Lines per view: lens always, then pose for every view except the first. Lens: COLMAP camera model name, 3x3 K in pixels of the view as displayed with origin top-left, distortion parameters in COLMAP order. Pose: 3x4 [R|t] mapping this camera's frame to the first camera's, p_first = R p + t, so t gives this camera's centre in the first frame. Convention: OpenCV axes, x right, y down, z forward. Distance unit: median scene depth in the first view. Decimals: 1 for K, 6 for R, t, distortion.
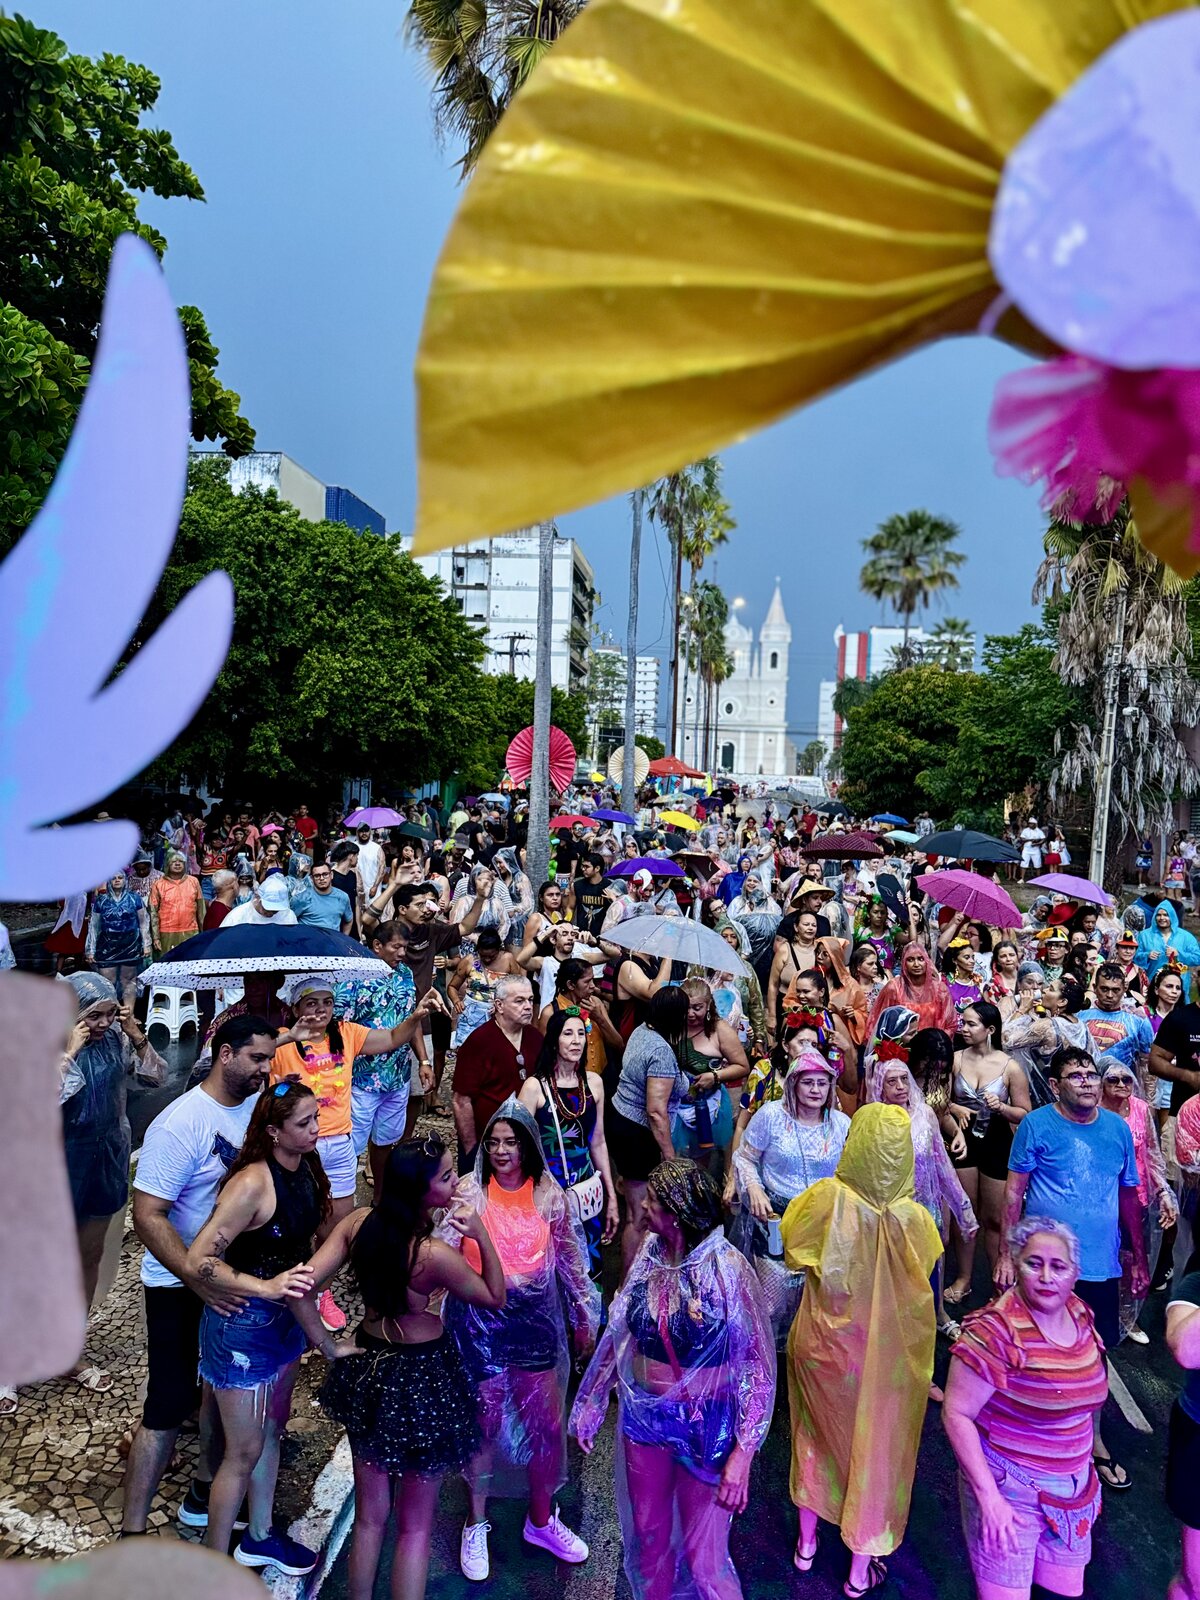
lens RADIAL K [[1140.1, 0, 600.0], [0, 1140.1, 800.0], [0, 0, 1]] dist [0.083192, -0.142086]
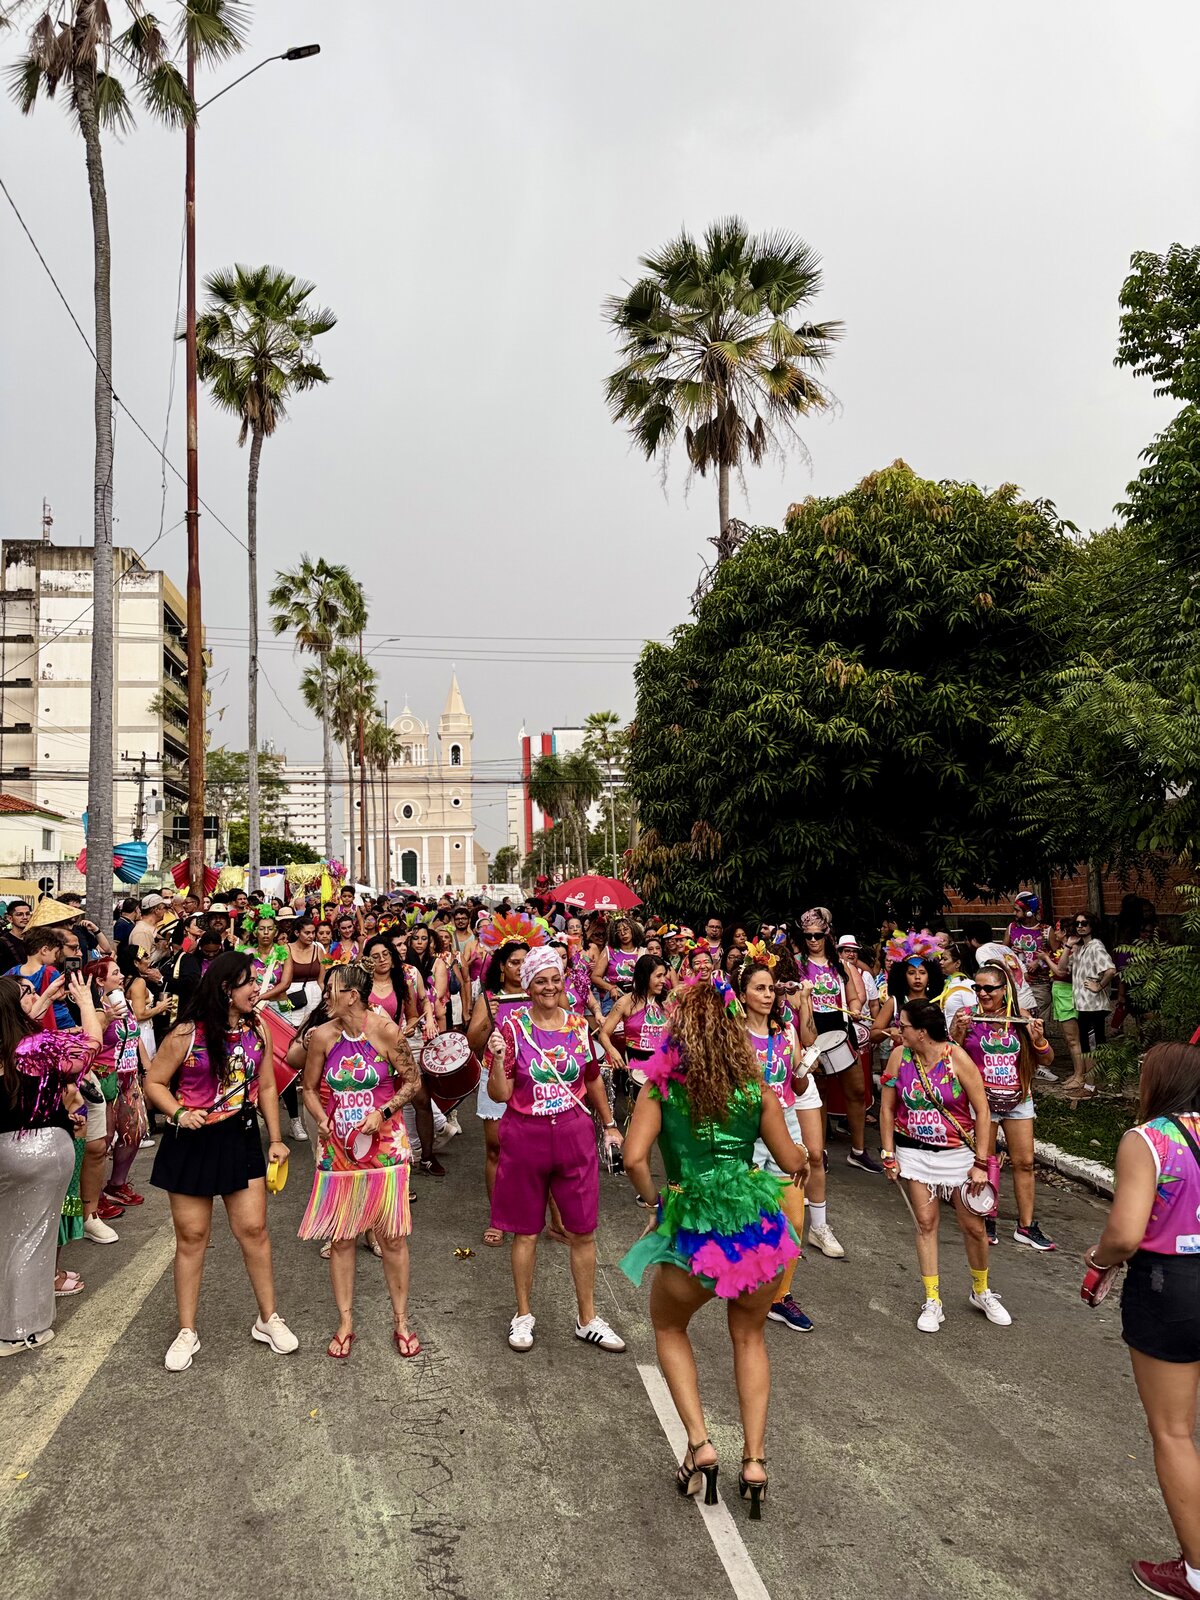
lens RADIAL K [[1143.6, 0, 596.0], [0, 1143.6, 807.6], [0, 0, 1]] dist [0.066814, -0.086106]
pose [[0.963048, -0.050328, 0.264584, 0.039827], [0.075111, 0.993598, -0.084394, 0.001420], [-0.258643, 0.101149, 0.960663, 0.245765]]
